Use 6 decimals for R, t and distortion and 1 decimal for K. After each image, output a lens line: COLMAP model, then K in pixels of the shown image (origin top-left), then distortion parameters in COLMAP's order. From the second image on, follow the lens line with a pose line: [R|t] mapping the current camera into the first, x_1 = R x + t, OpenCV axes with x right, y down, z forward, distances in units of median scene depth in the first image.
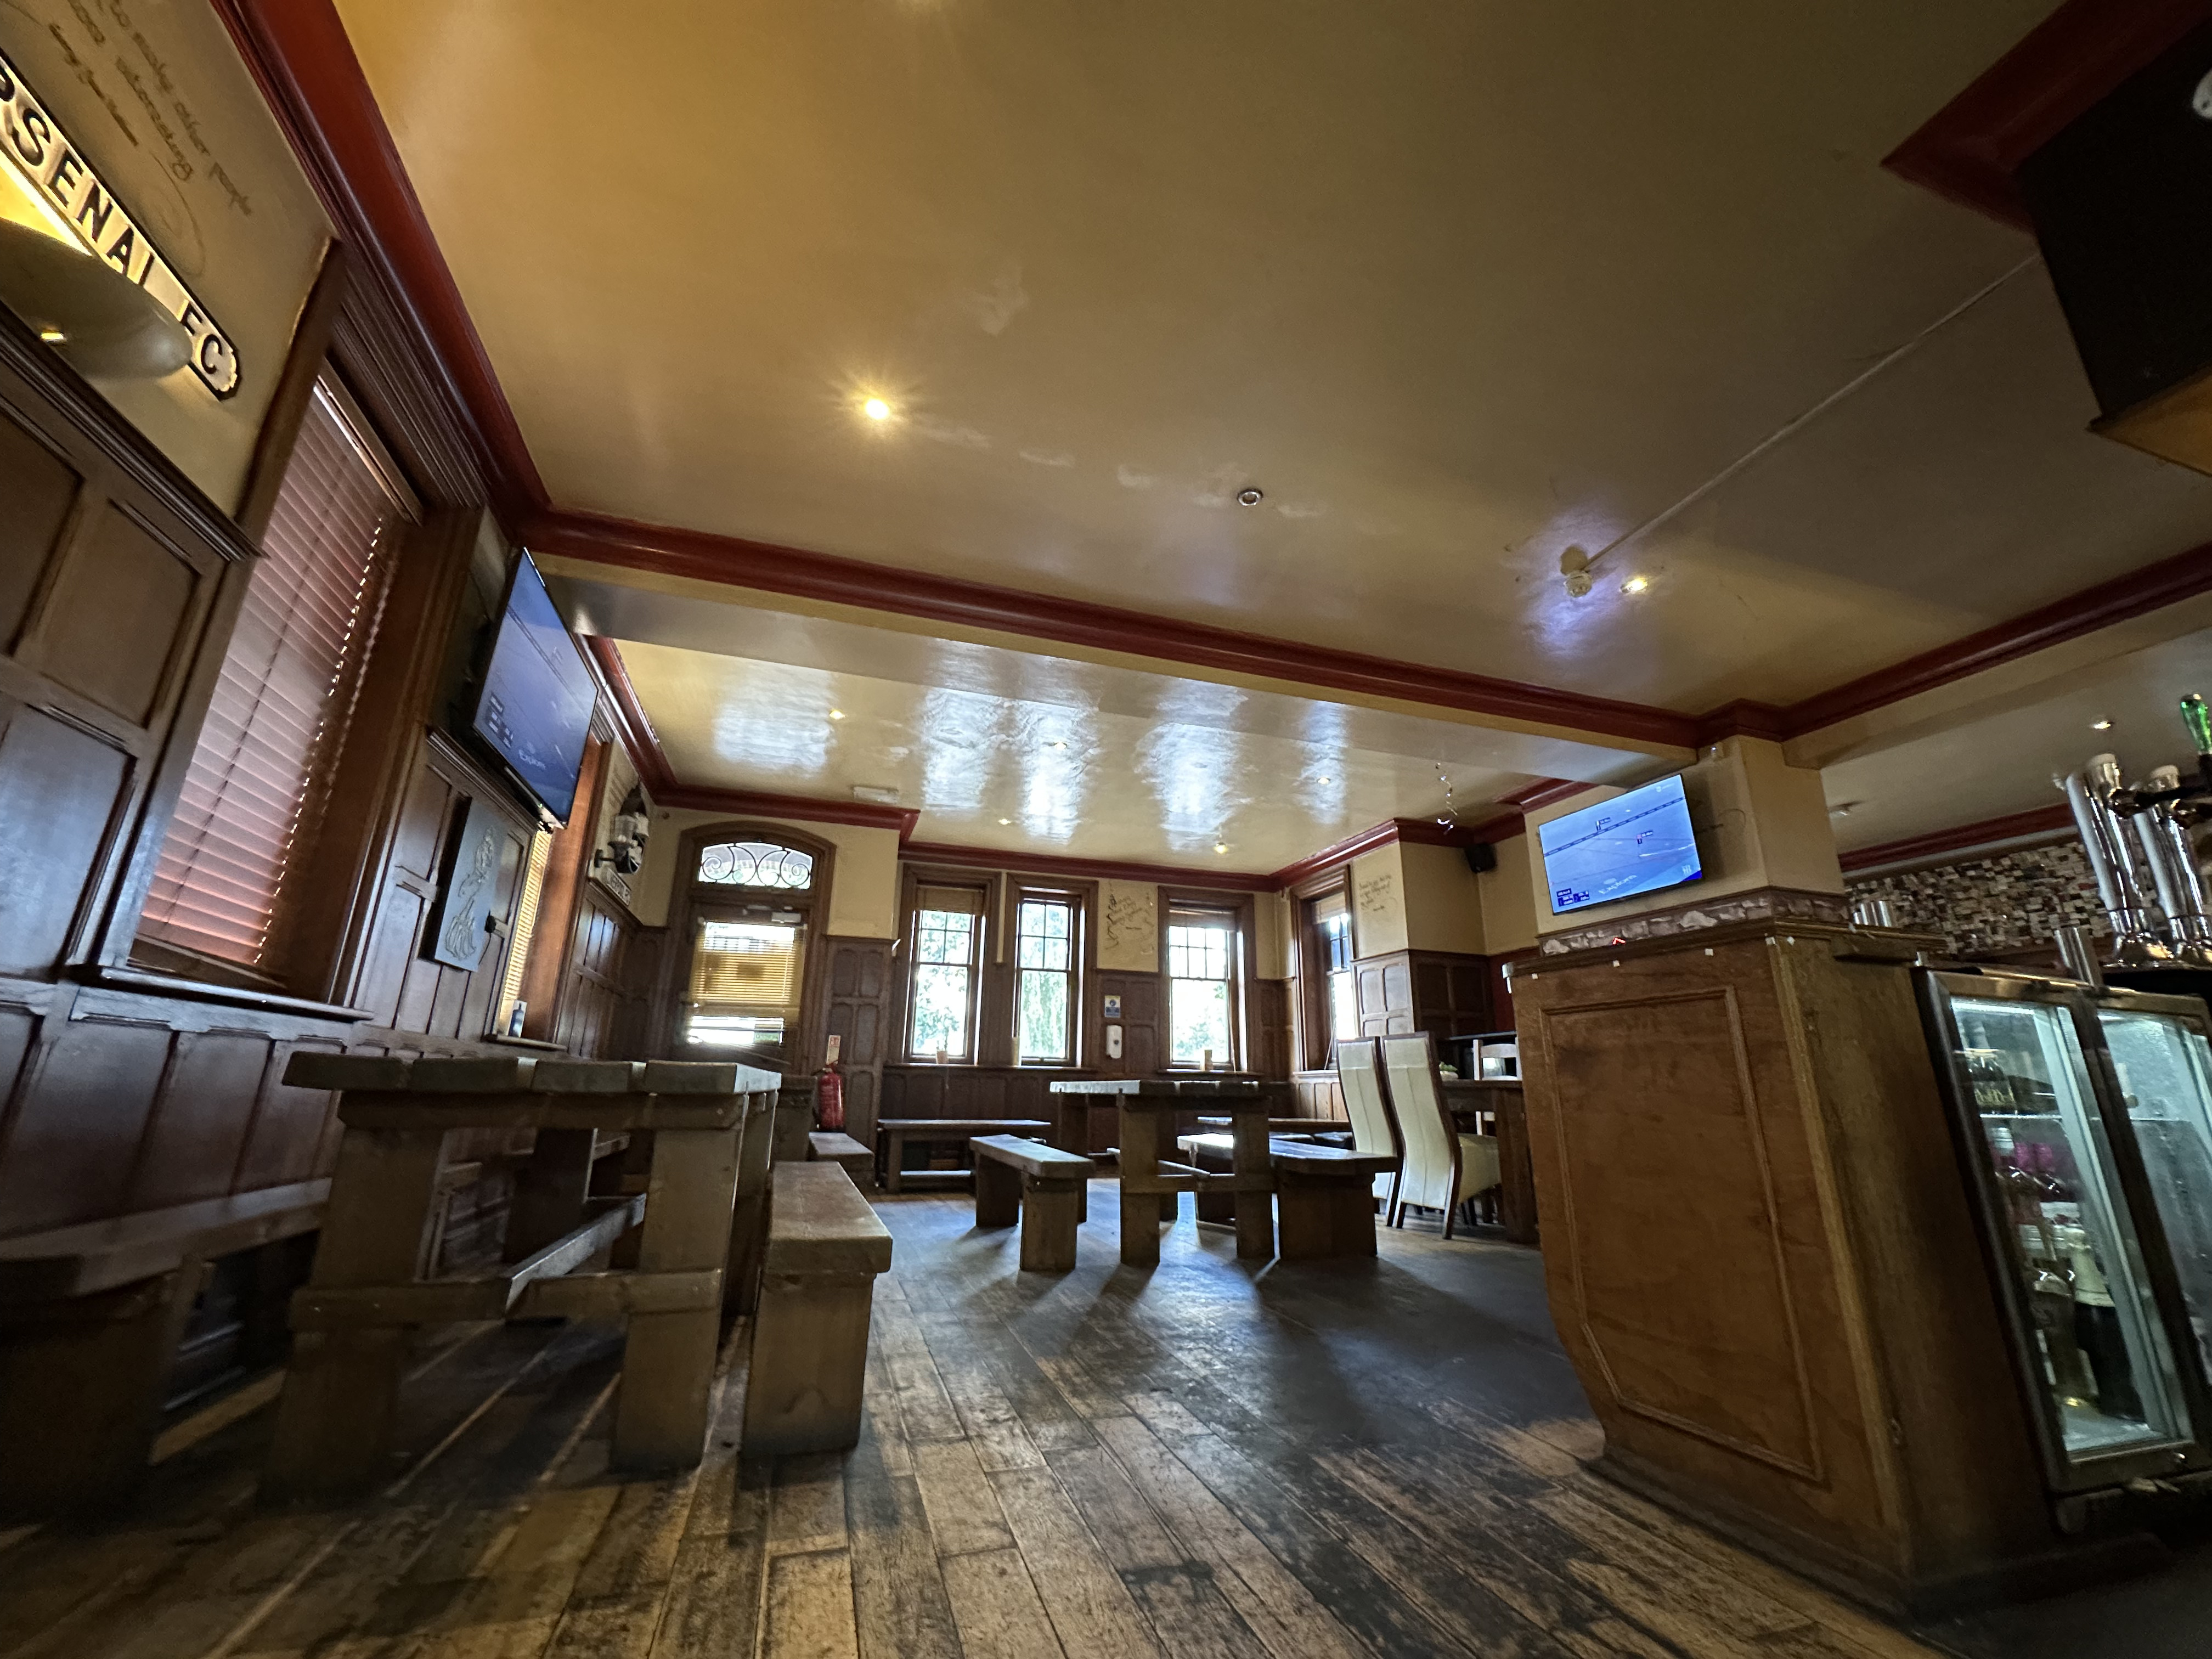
lens RADIAL K [[880.9, 0, 1108.8], [0, 880.9, 836.3], [0, 0, 1]] dist [0.000815, 0.000102]
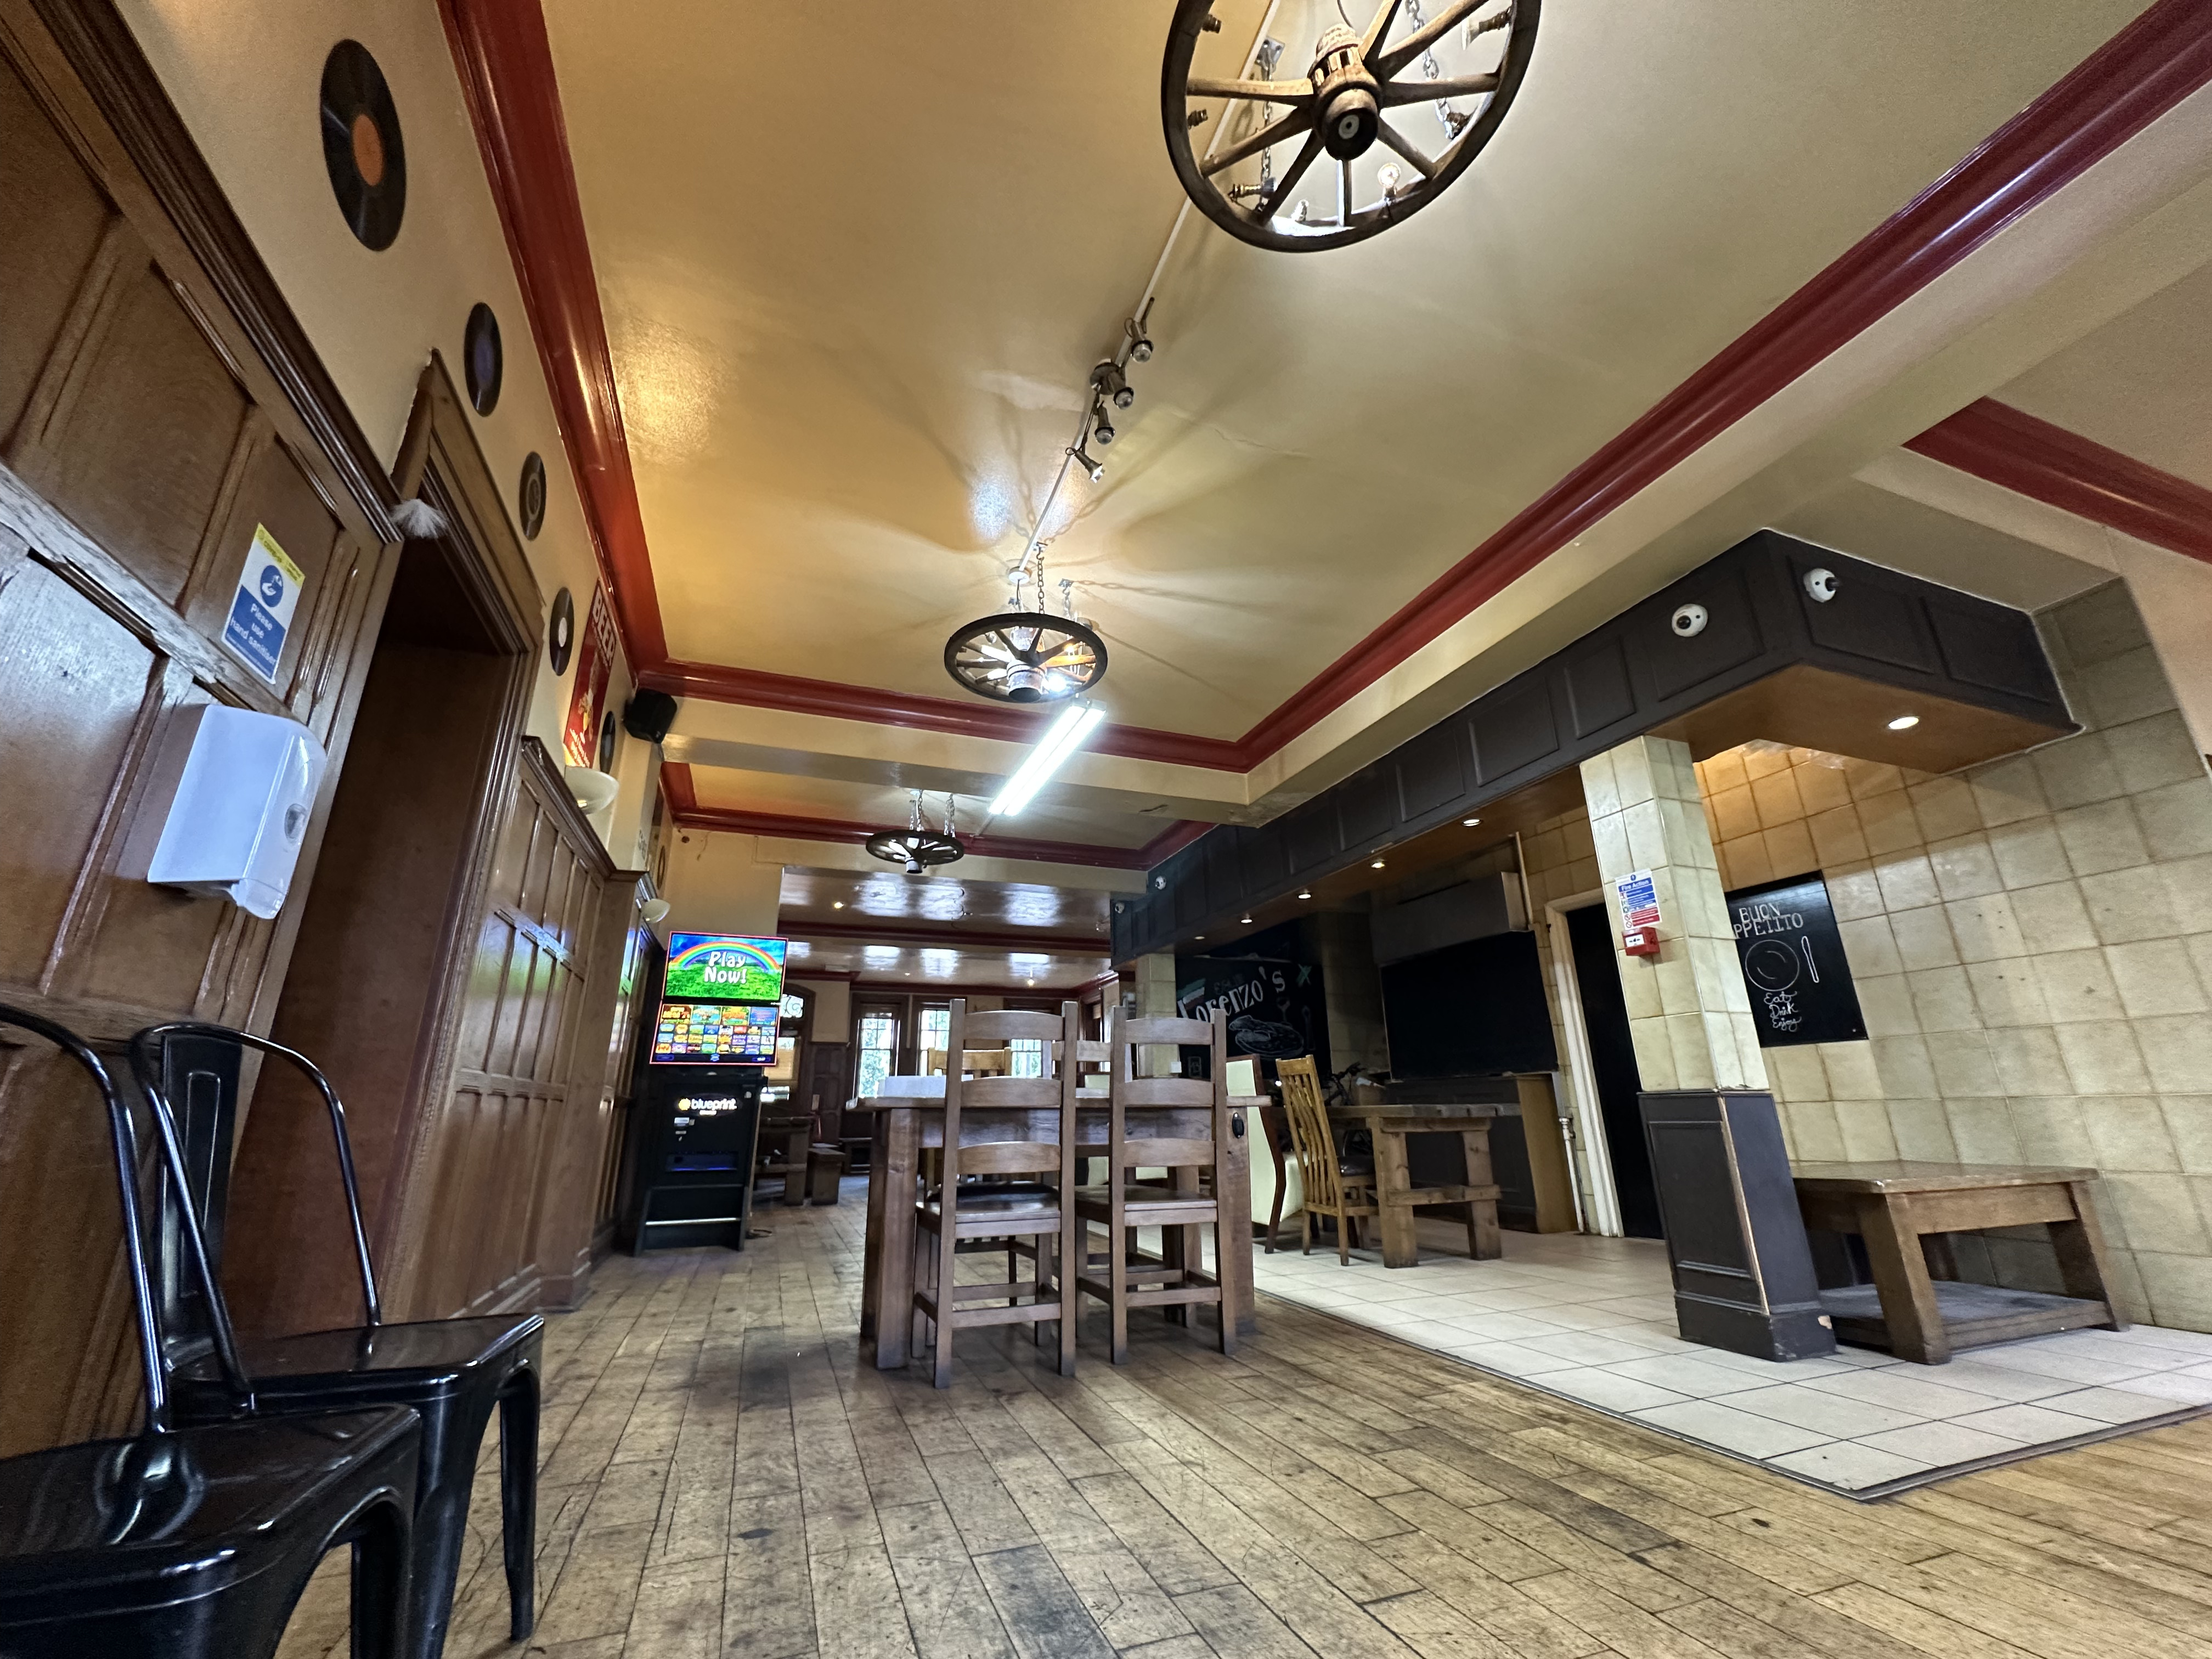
lens RADIAL K [[880.9, 0, 1103.8], [0, 880.9, 825.3], [0, 0, 1]] dist [0.000815, 0.000102]
pose [[0.998517, -0.013953, 0.052617, 0.187304], [0.015158, 0.999631, -0.022556, -0.266115], [-0.052283, 0.023320, 0.998360, -0.822365]]
